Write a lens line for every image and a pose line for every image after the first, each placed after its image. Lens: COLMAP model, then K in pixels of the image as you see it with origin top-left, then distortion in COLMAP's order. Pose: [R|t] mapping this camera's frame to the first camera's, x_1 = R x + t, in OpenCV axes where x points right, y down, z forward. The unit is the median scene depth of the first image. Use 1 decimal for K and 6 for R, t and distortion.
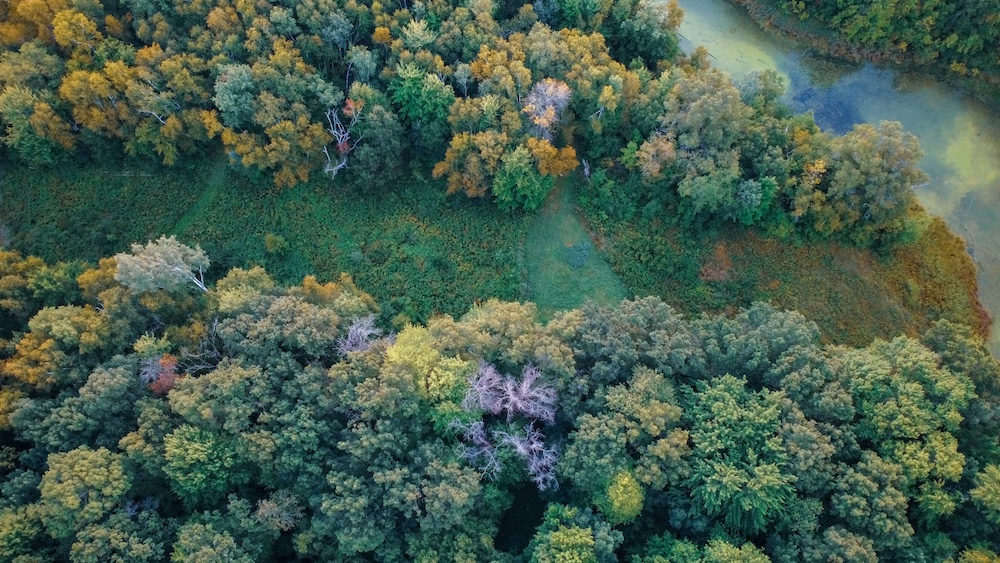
lens RADIAL K [[727.2, 0, 500.0], [0, 727.2, 281.5], [0, 0, 1]] dist [0.002772, 0.000422]
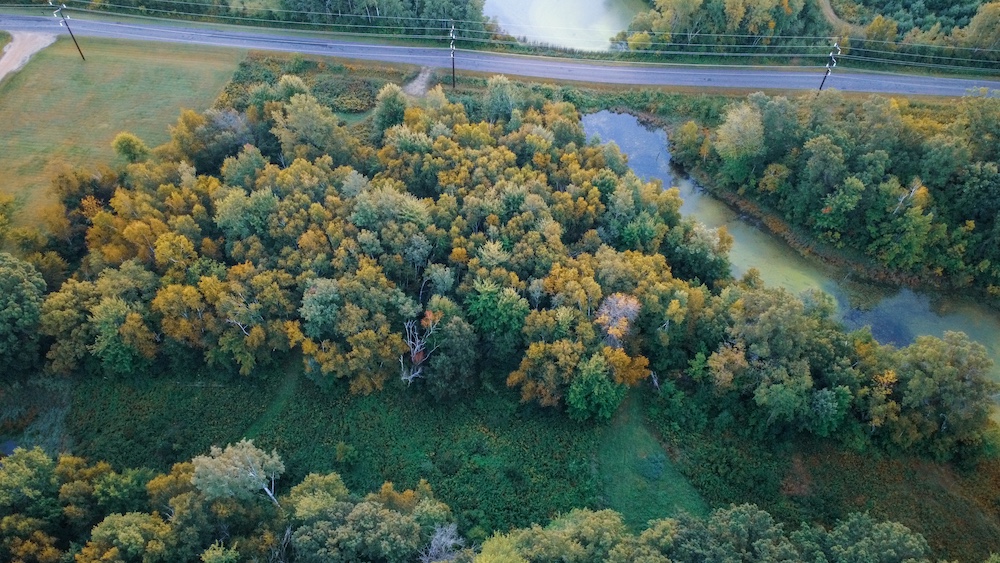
lens RADIAL K [[727.2, 0, 500.0], [0, 727.2, 281.5], [0, 0, 1]] dist [0.002772, 0.000422]
pose [[0.999991, 0.004023, -0.001197, -0.102021], [-0.004192, 0.944094, -0.329651, 0.053024], [-0.000196, 0.329653, 0.944102, -0.000944]]
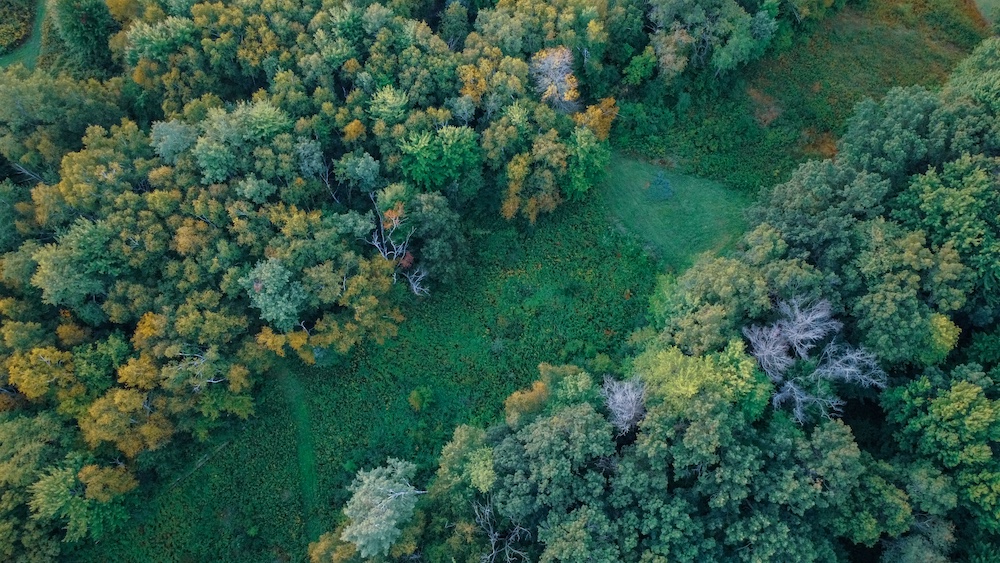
lens RADIAL K [[727.2, 0, 500.0], [0, 727.2, 281.5], [0, 0, 1]] dist [0.002772, 0.000422]
pose [[0.733326, -0.651250, 0.195210, -0.324125], [0.639252, 0.758238, 0.128184, -0.209666], [-0.231495, 0.030788, 0.972349, 0.144906]]
